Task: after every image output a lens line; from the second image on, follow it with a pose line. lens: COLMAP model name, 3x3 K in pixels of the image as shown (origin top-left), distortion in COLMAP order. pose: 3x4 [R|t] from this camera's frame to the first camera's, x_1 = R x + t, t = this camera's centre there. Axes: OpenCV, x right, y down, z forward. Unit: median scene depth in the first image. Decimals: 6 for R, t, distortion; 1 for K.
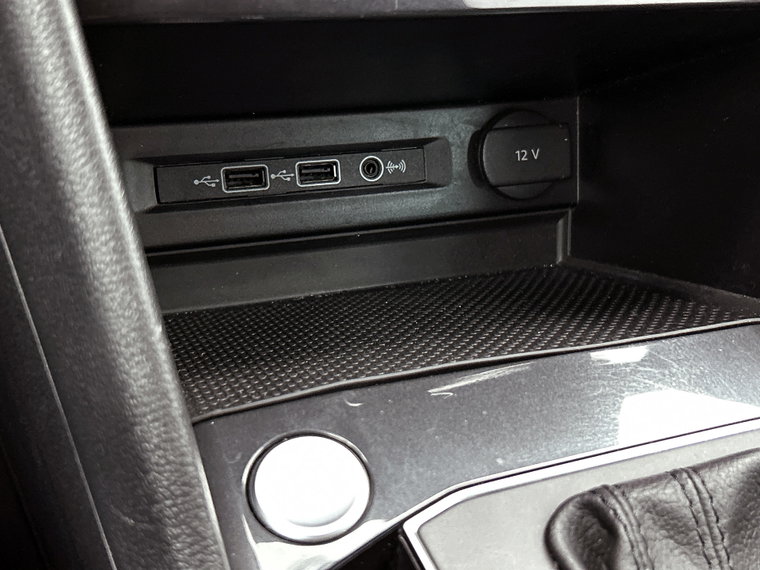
lens RADIAL K [[998.3, 0, 379.6], [0, 998.3, 280.5], [0, 0, 1]] dist [0.026911, 0.000000]
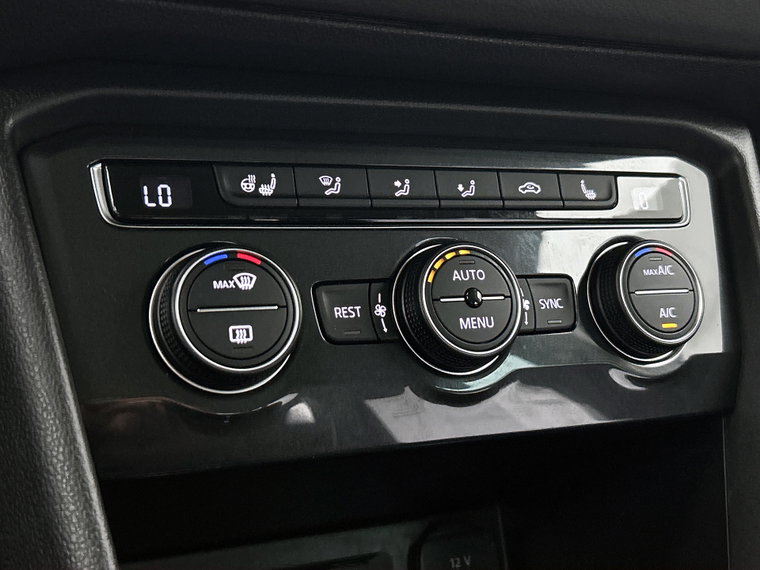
lens RADIAL K [[998.3, 0, 384.2], [0, 998.3, 284.8], [0, 0, 1]] dist [0.026911, 0.000000]
pose [[0.994716, -0.058826, 0.084142, -0.015124], [0.087408, 0.915156, -0.393510, 0.027456], [-0.053854, 0.398785, 0.915462, -0.168426]]
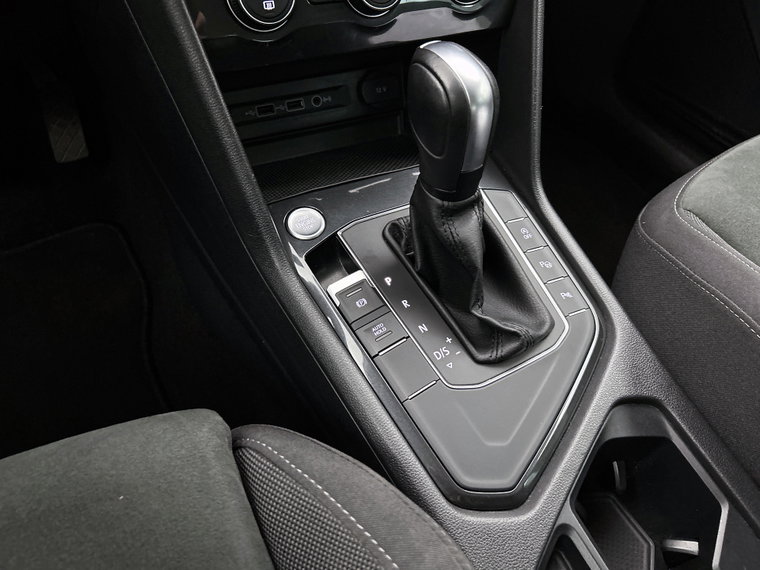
lens RADIAL K [[565.0, 0, 382.2], [0, 565.0, 280.3], [0, 0, 1]] dist [0.035517, -0.024791]
pose [[0.994114, -0.088701, 0.062207, 0.029959], [0.070095, 0.964405, 0.254970, -0.036821], [-0.082609, -0.249109, 0.964946, -0.529056]]
